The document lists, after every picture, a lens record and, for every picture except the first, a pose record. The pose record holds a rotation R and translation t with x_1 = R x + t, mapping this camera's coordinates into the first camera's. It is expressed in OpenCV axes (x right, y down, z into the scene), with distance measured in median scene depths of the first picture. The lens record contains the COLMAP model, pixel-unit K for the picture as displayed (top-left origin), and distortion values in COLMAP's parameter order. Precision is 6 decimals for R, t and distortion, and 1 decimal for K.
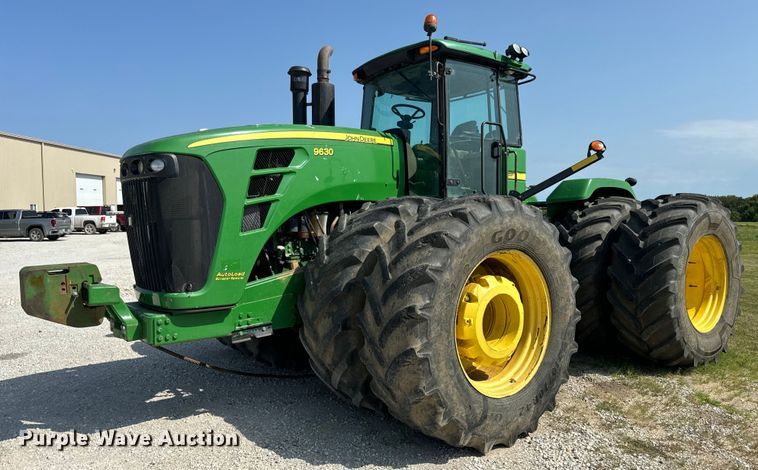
lens RADIAL K [[520.4, 0, 385.0], [0, 520.4, 229.0], [0, 0, 1]] dist [0.067882, -0.026097]
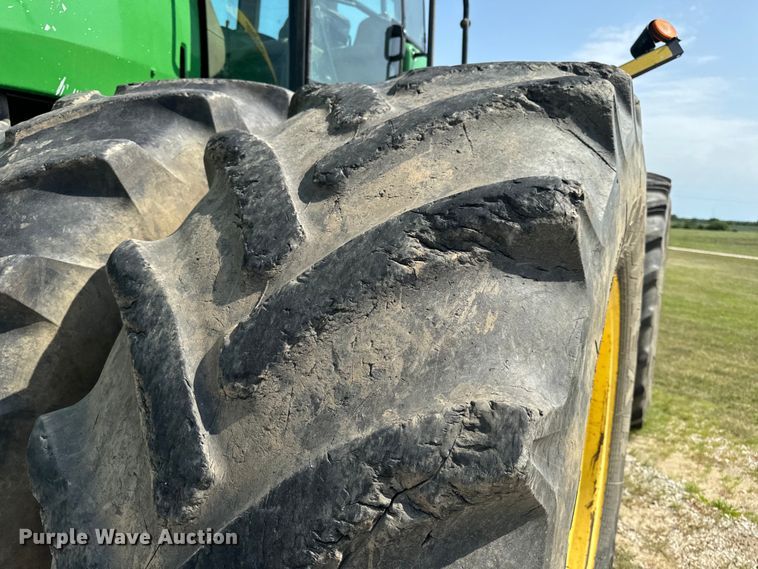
lens RADIAL K [[528.4, 0, 373.9], [0, 528.4, 286.4], [0, 0, 1]] dist [0.029026, -0.003384]
pose [[0.915460, -0.004603, 0.402382, -0.007482], [-0.048479, 0.991390, 0.121637, 0.016267], [-0.399477, -0.130861, 0.907355, 0.699421]]
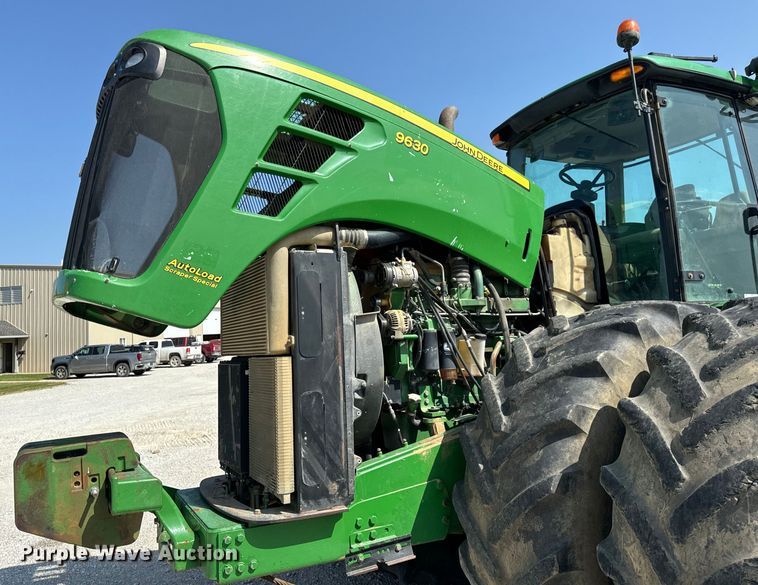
lens RADIAL K [[579.7, 0, 352.5], [0, 579.7, 270.9], [0, 0, 1]] dist [0.014044, -0.014250]
pose [[0.974499, -0.058937, -0.216513, -0.126288], [0.028011, 0.989294, -0.143223, -0.016676], [0.222636, 0.133506, 0.965717, 0.343386]]
